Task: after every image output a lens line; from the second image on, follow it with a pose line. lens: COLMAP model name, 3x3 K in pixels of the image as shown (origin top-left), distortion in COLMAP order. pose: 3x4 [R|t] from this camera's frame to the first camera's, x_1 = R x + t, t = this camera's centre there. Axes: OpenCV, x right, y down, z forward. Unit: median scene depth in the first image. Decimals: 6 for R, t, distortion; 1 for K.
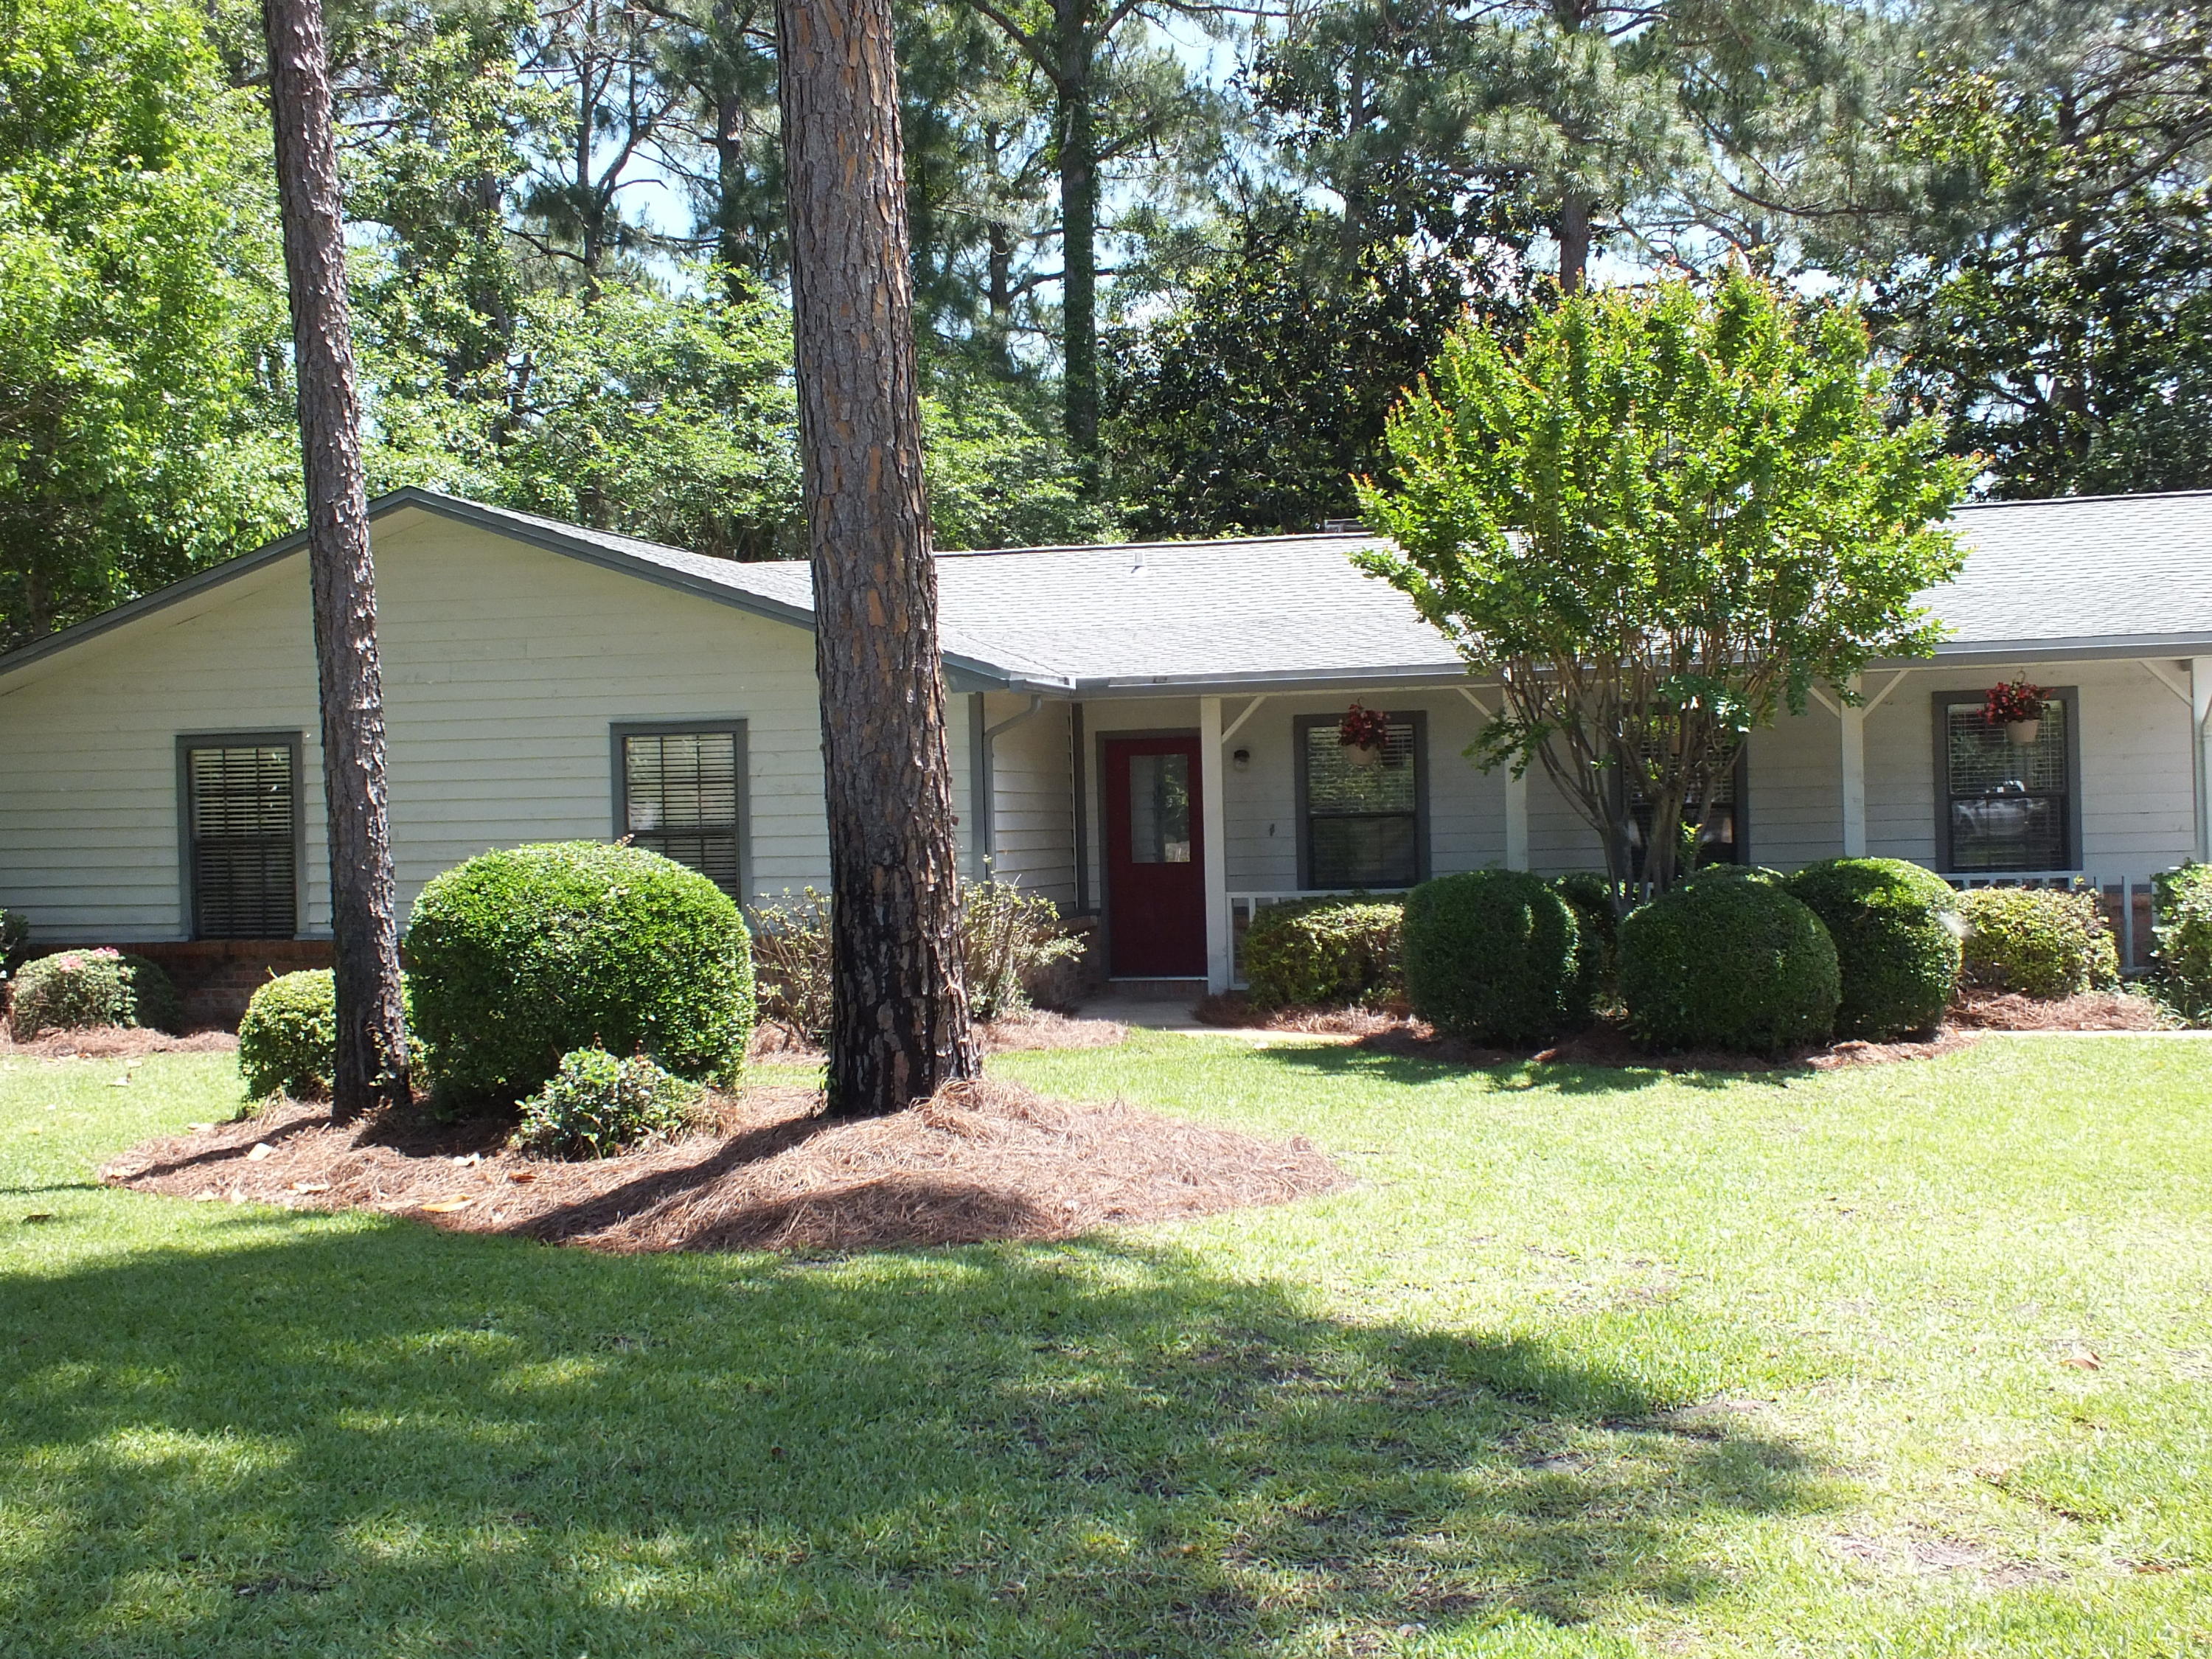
lens RADIAL K [[2691.2, 0, 1106.0], [0, 2691.2, 829.5], [0, 0, 1]] dist [0.015982, 0.015920]
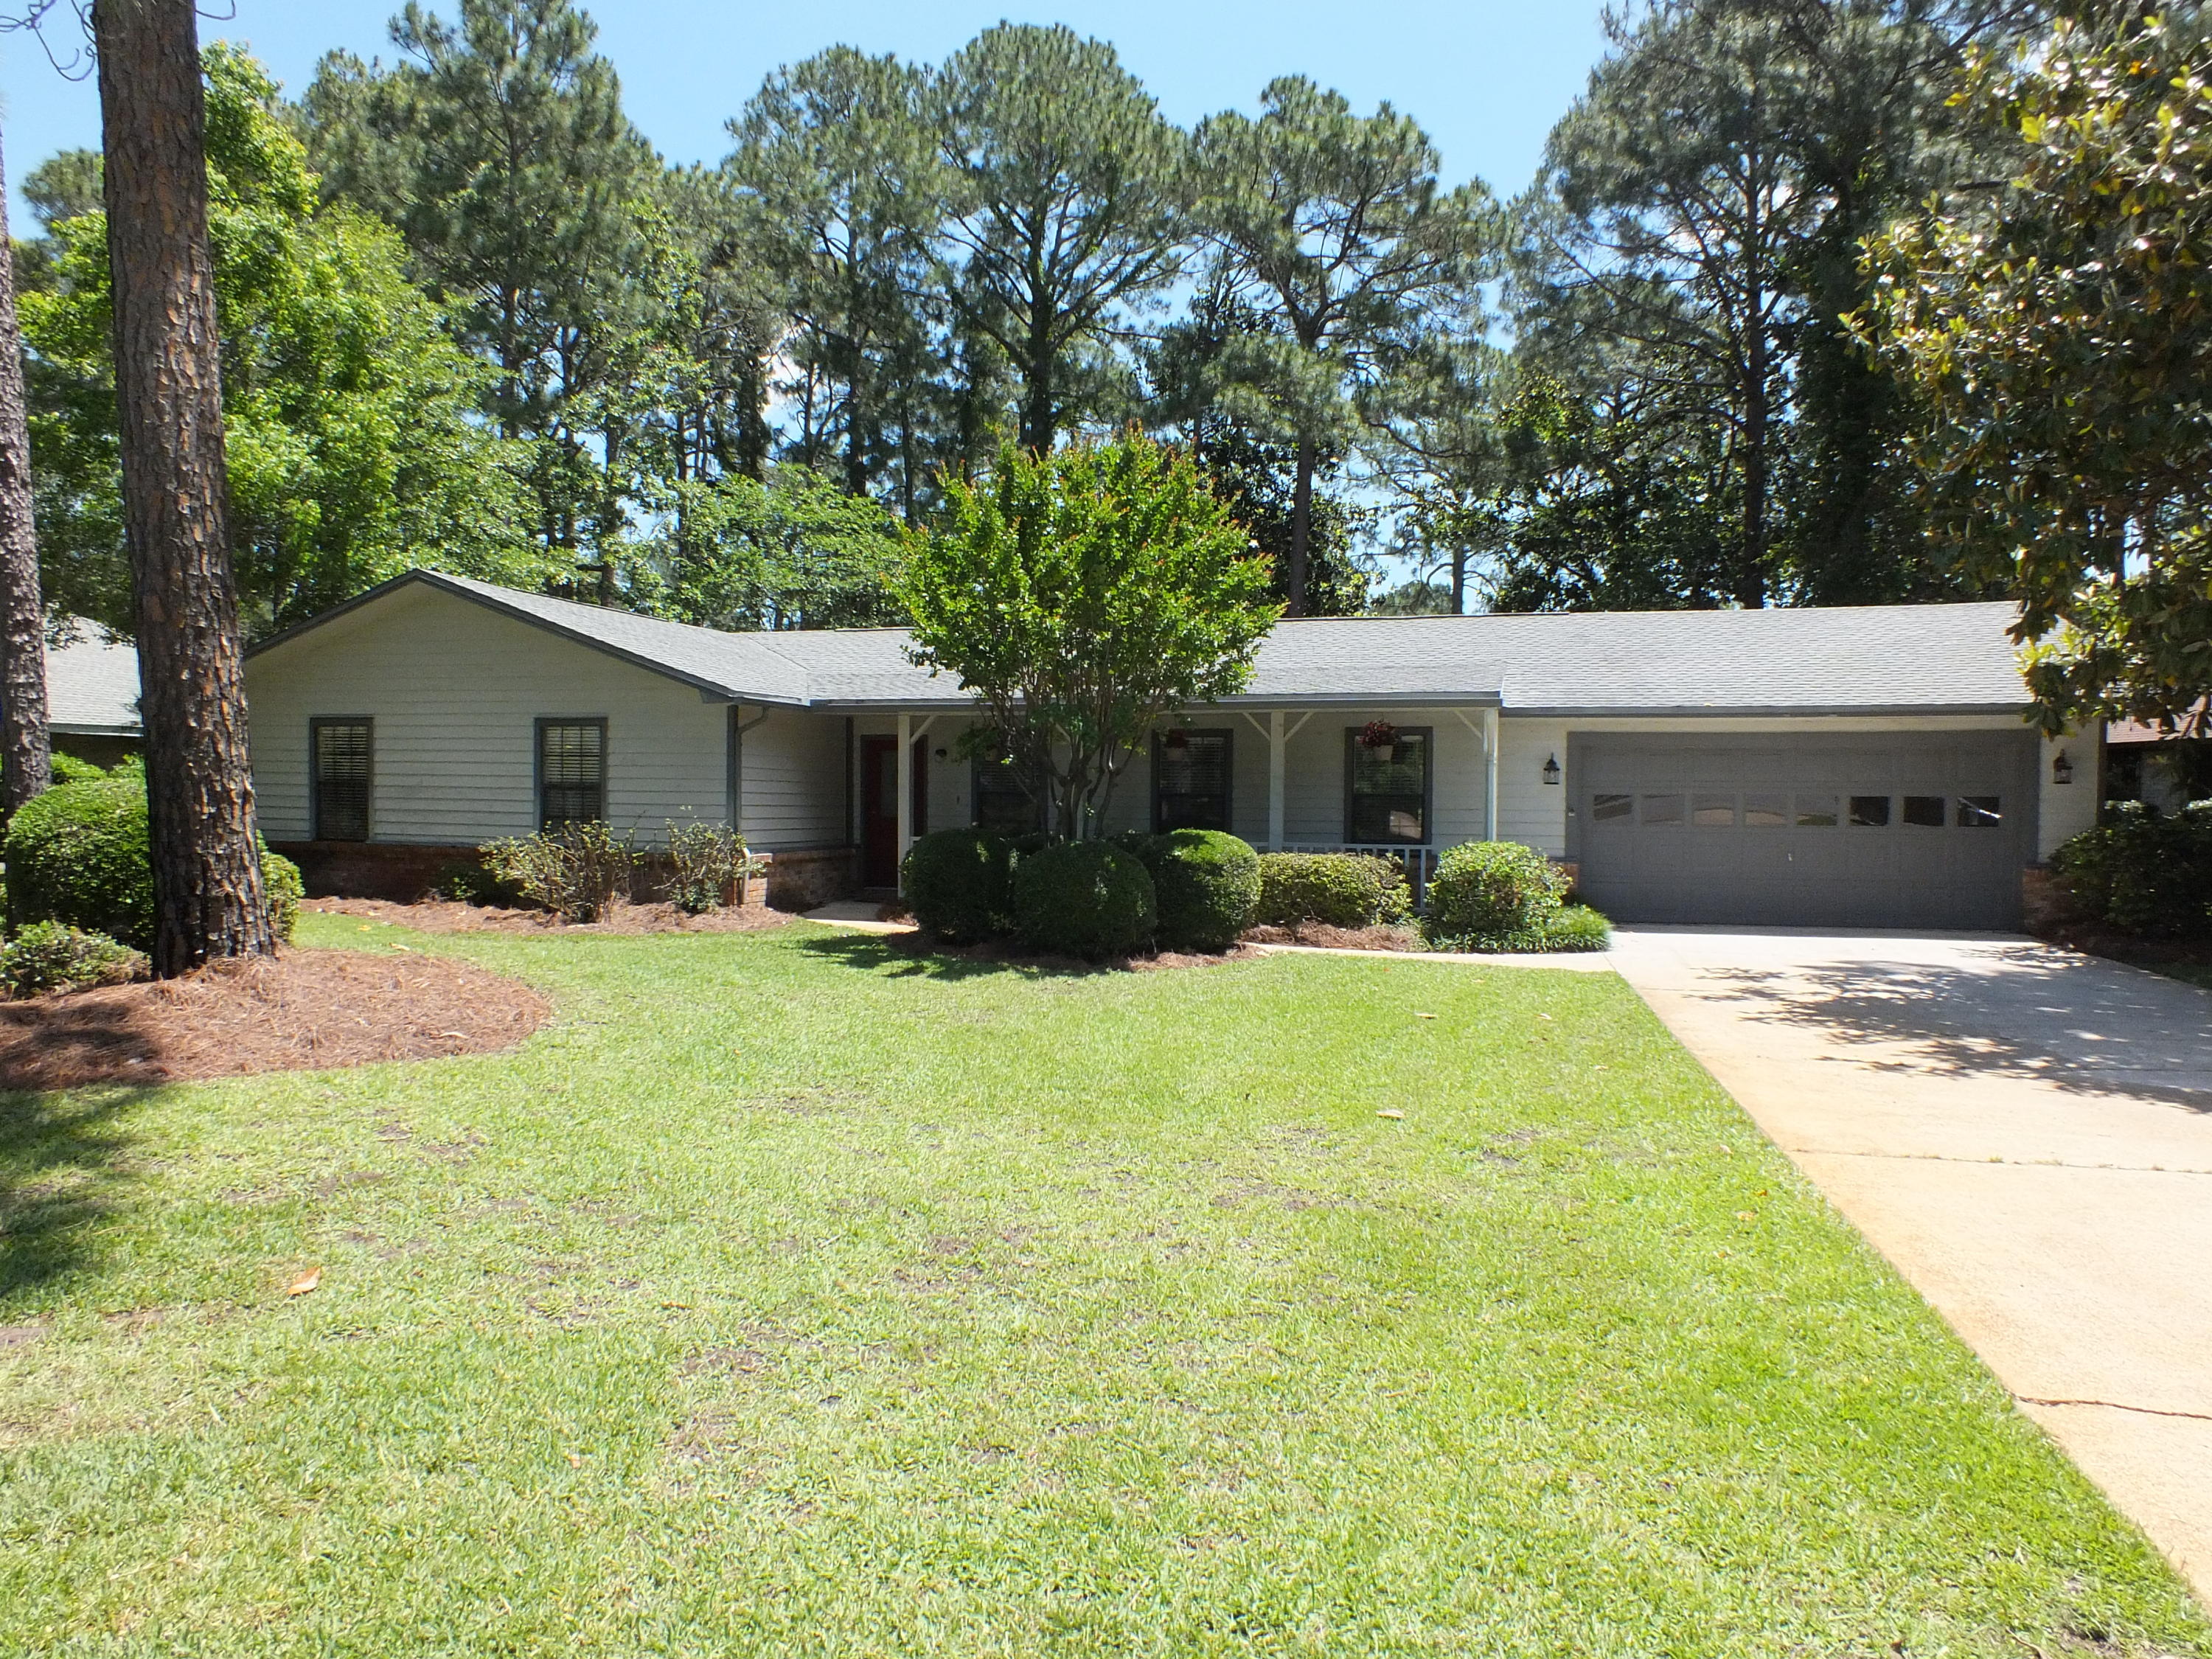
lens RADIAL K [[1435.3, 0, 1106.0], [0, 1435.3, 829.5], [0, 0, 1]] dist [-0.031852, -0.000705]
pose [[0.997675, 0.040657, -0.054687, 0.257815], [-0.039742, 0.999053, 0.017708, -0.001300], [0.055356, -0.015494, 0.998346, 0.191735]]
